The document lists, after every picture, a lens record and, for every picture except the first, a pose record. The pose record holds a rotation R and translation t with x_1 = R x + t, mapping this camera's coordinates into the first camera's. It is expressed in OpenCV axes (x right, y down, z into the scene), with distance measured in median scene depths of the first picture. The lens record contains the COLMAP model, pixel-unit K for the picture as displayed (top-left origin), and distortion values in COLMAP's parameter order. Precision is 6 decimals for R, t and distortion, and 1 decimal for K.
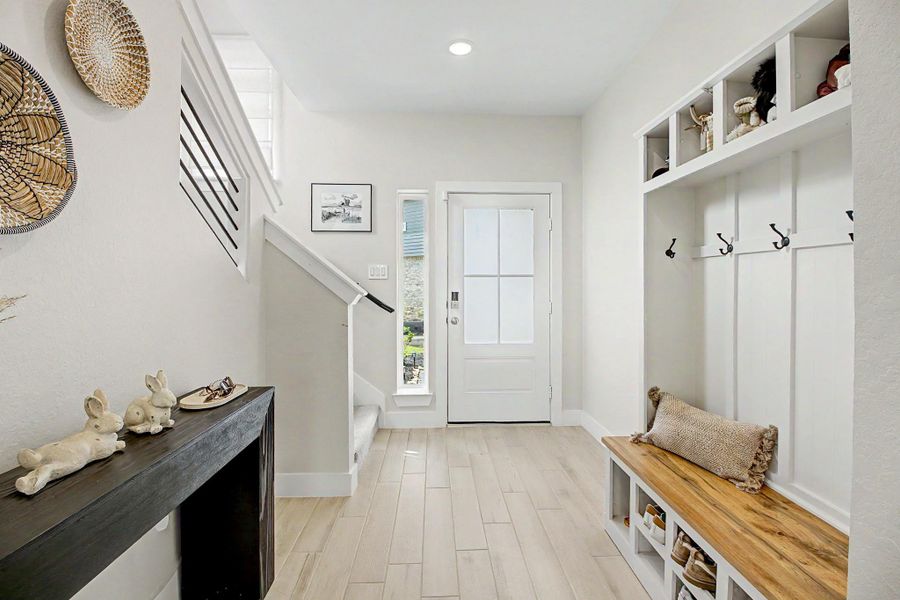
lens RADIAL K [[417.9, 0, 451.7], [0, 417.9, 283.5], [0, 0, 1]] dist [0.000726, -0.013680]
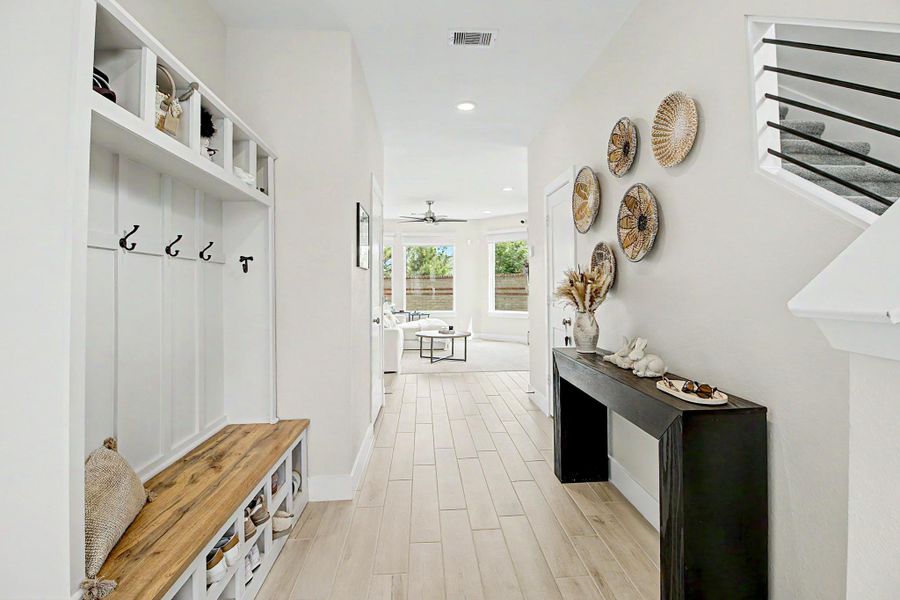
lens RADIAL K [[417.9, 0, 451.7], [0, 417.9, 283.5], [0, 0, 1]] dist [0.000726, -0.013680]
pose [[-0.999796, 0.002104, -0.020064, 0.024882], [0.002159, 0.999994, -0.002728, -0.003836], [0.020058, -0.002771, -0.999795, 2.341348]]
